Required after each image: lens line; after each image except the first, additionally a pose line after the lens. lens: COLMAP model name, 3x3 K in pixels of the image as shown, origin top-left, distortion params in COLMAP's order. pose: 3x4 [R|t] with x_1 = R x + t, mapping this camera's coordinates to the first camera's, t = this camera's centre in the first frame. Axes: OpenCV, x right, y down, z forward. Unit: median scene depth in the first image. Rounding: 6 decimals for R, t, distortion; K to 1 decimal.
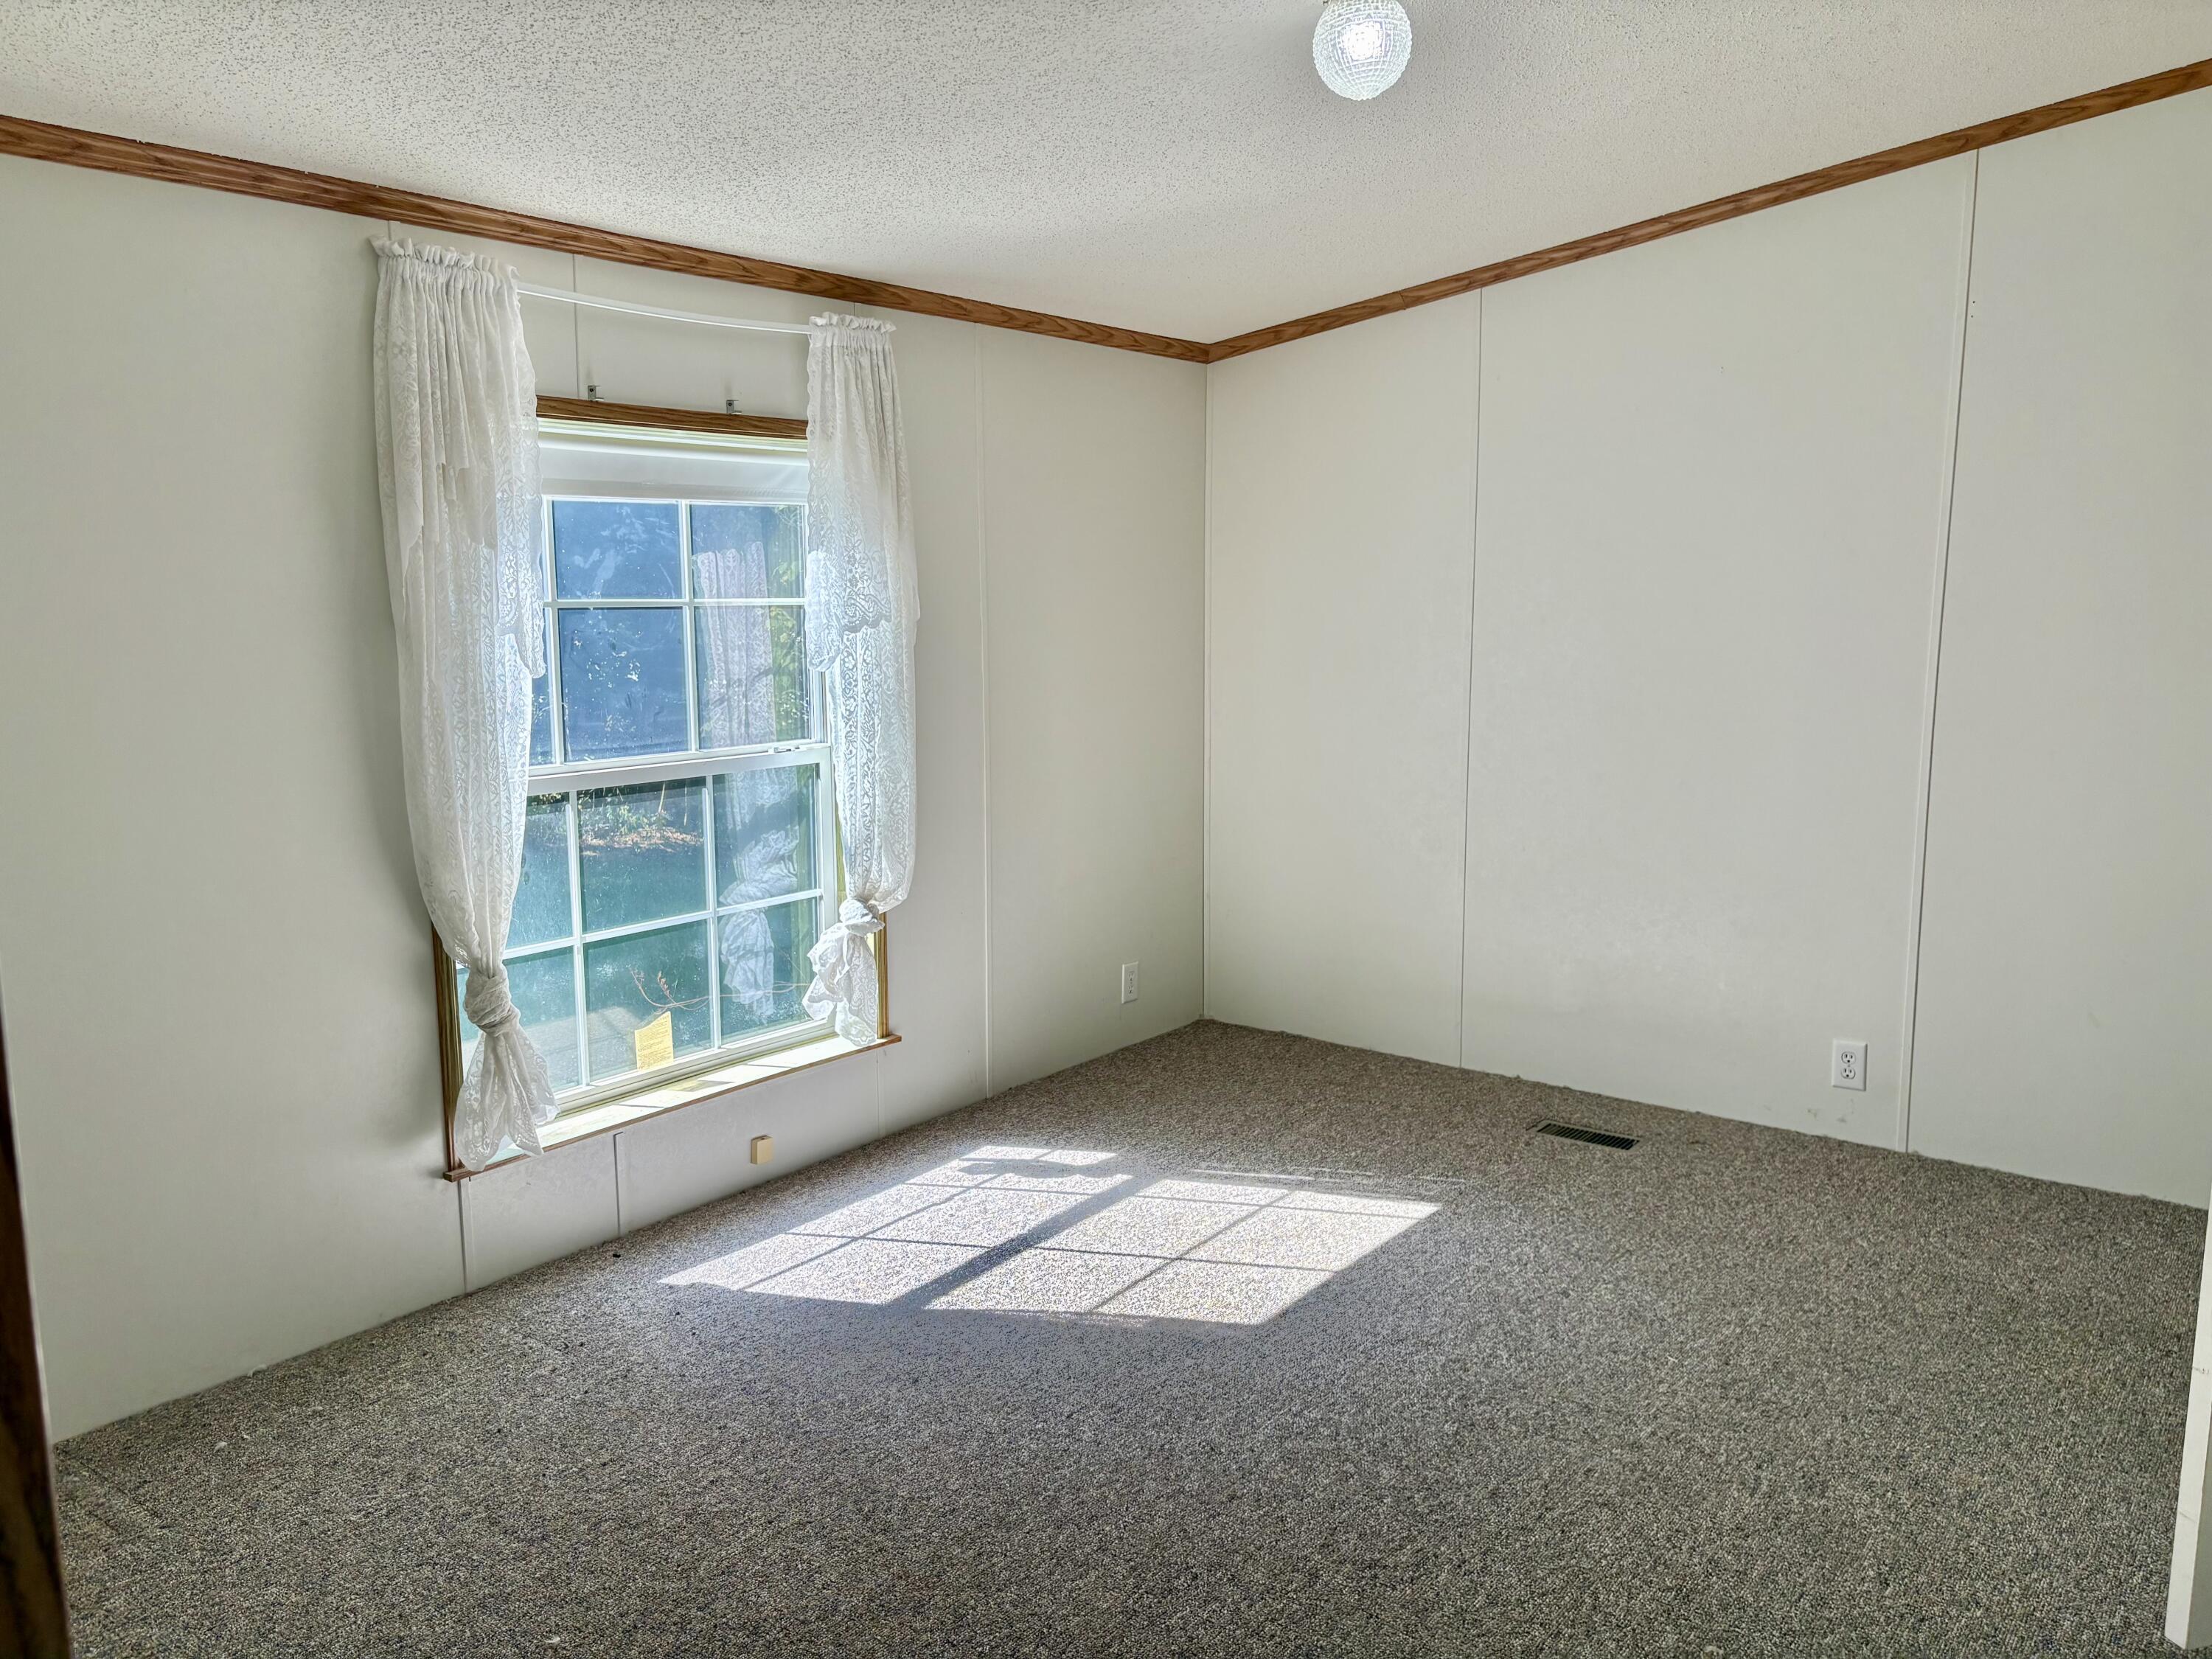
lens RADIAL K [[1667.3, 0, 1106.9], [0, 1667.3, 821.4], [0, 0, 1]] dist [0.055059, -0.060242]
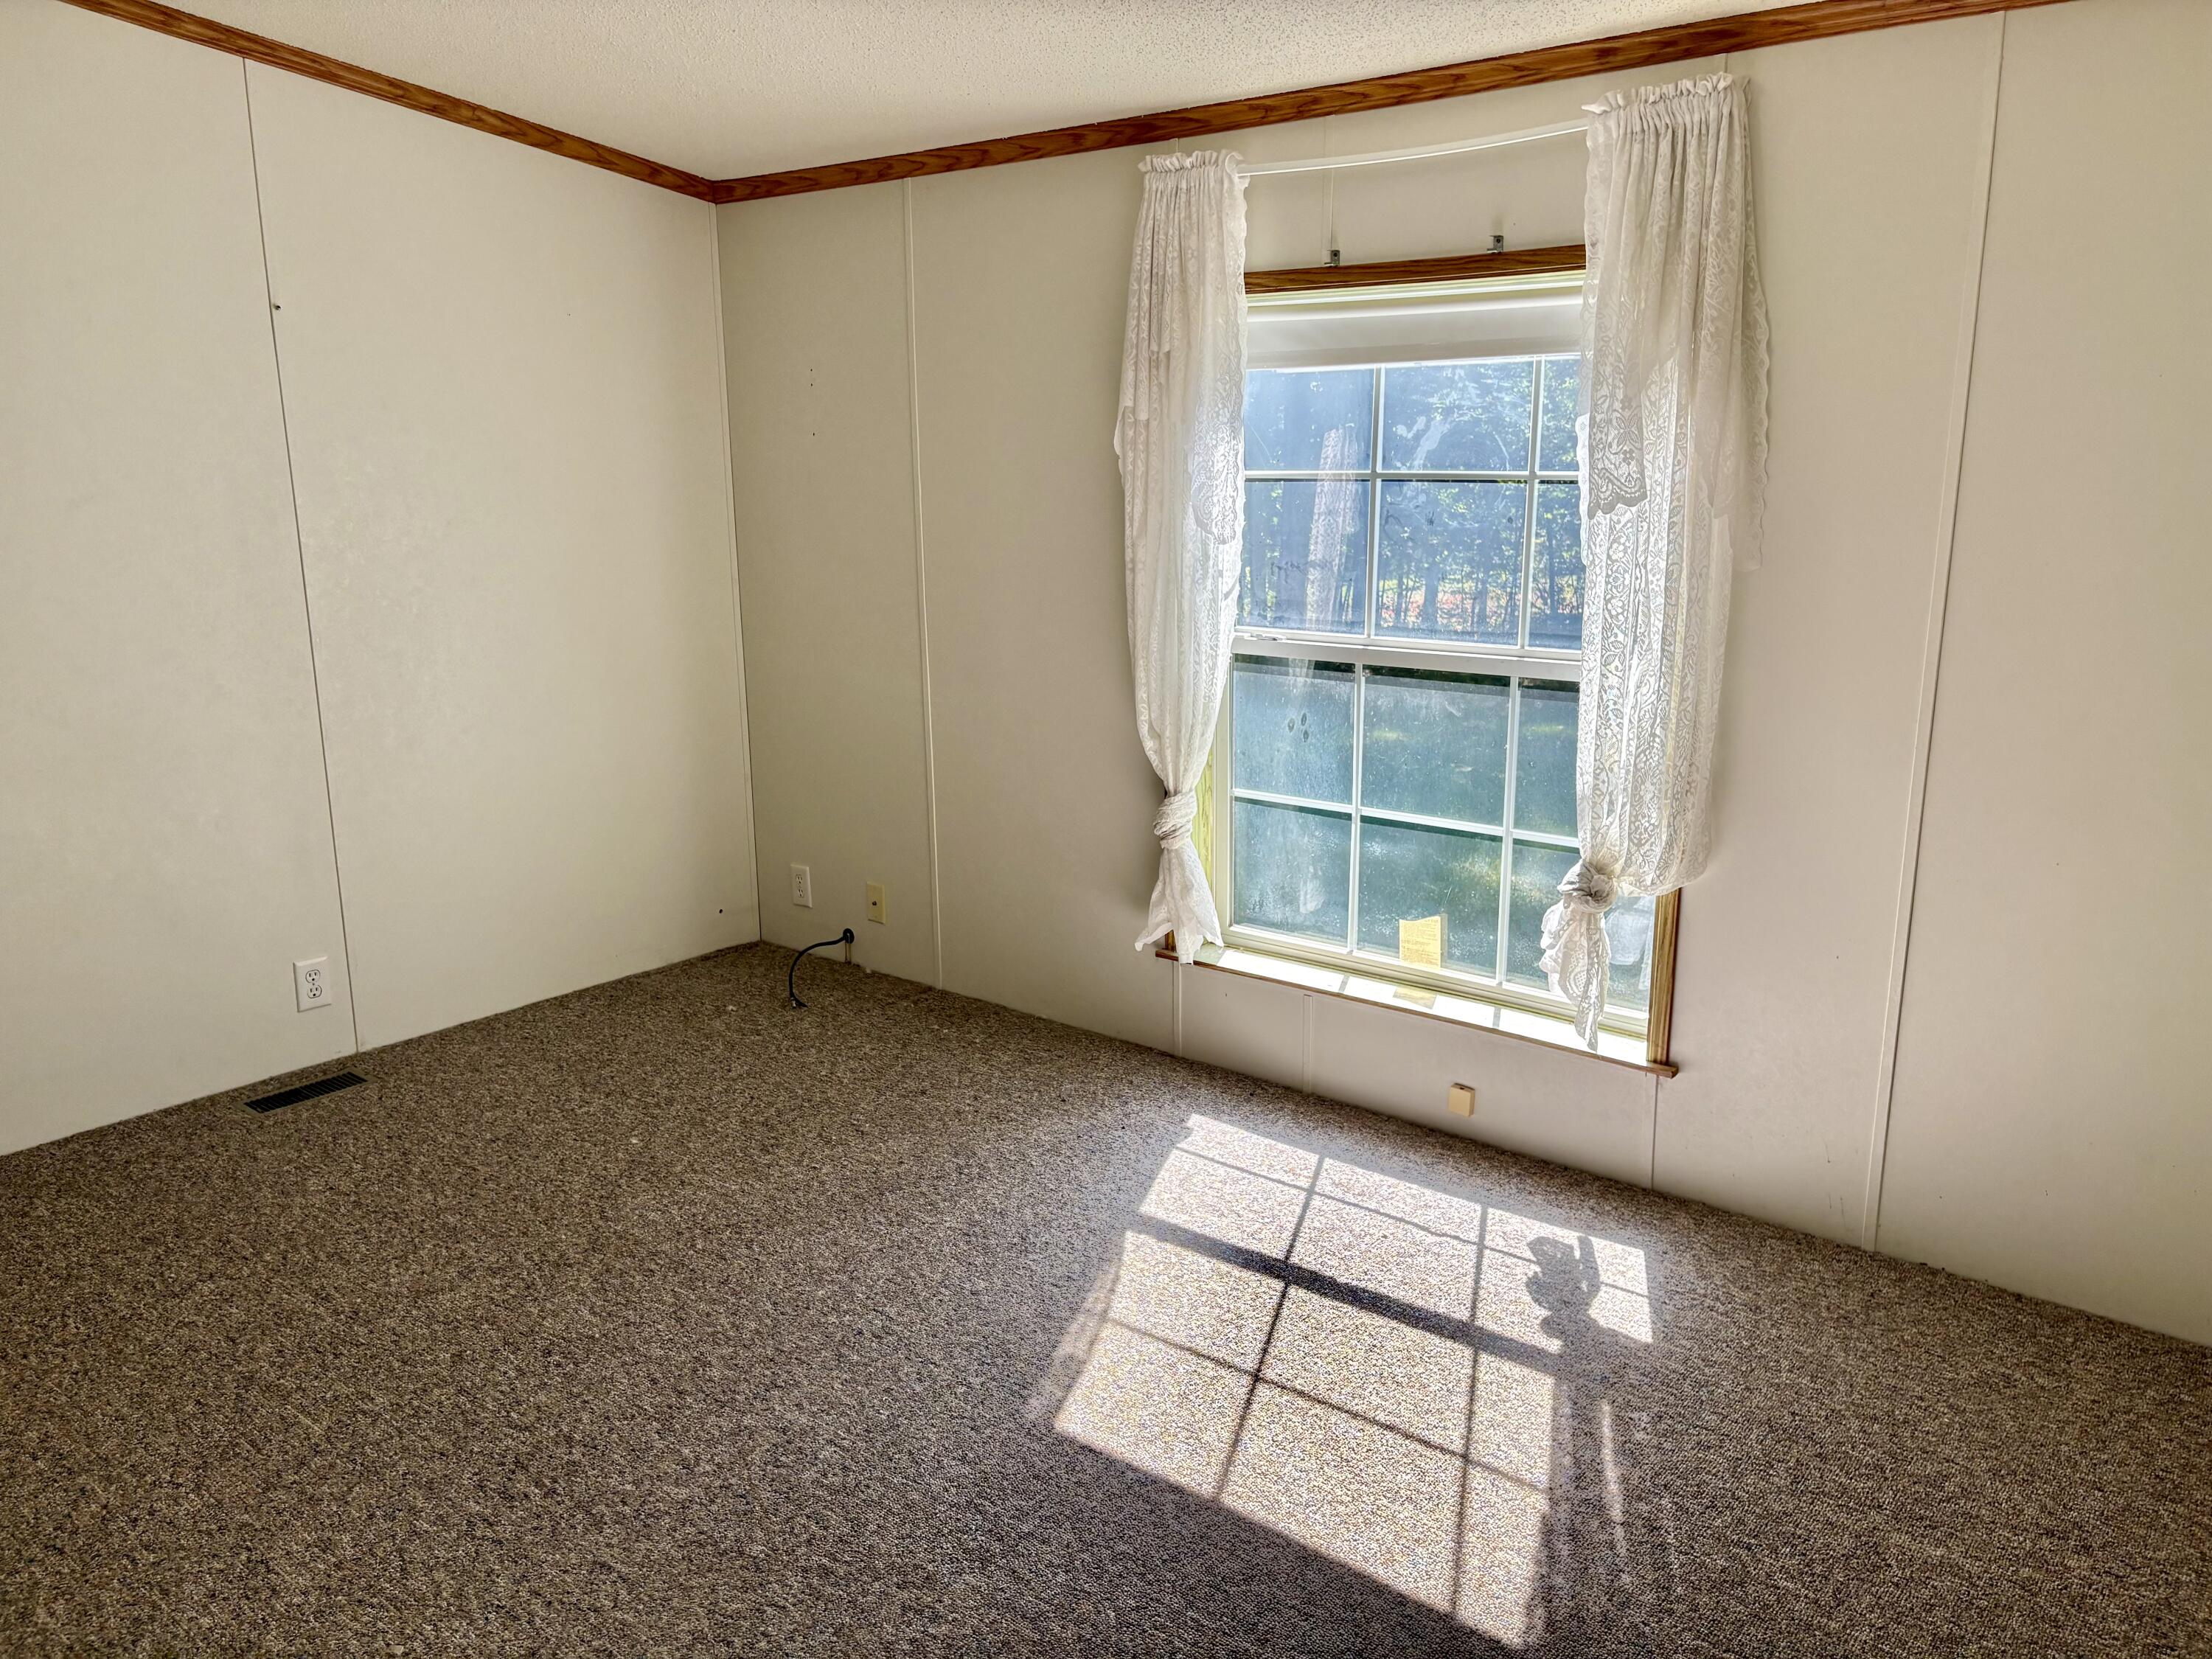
lens RADIAL K [[1667.3, 0, 1124.5], [0, 1667.3, 826.8], [0, 0, 1]] dist [0.055059, -0.060242]
pose [[-0.028892, 0.223377, -0.974304, 0.674532], [-0.141744, 0.963946, 0.225205, -0.126806], [0.989482, 0.144608, 0.003812, 0.849589]]
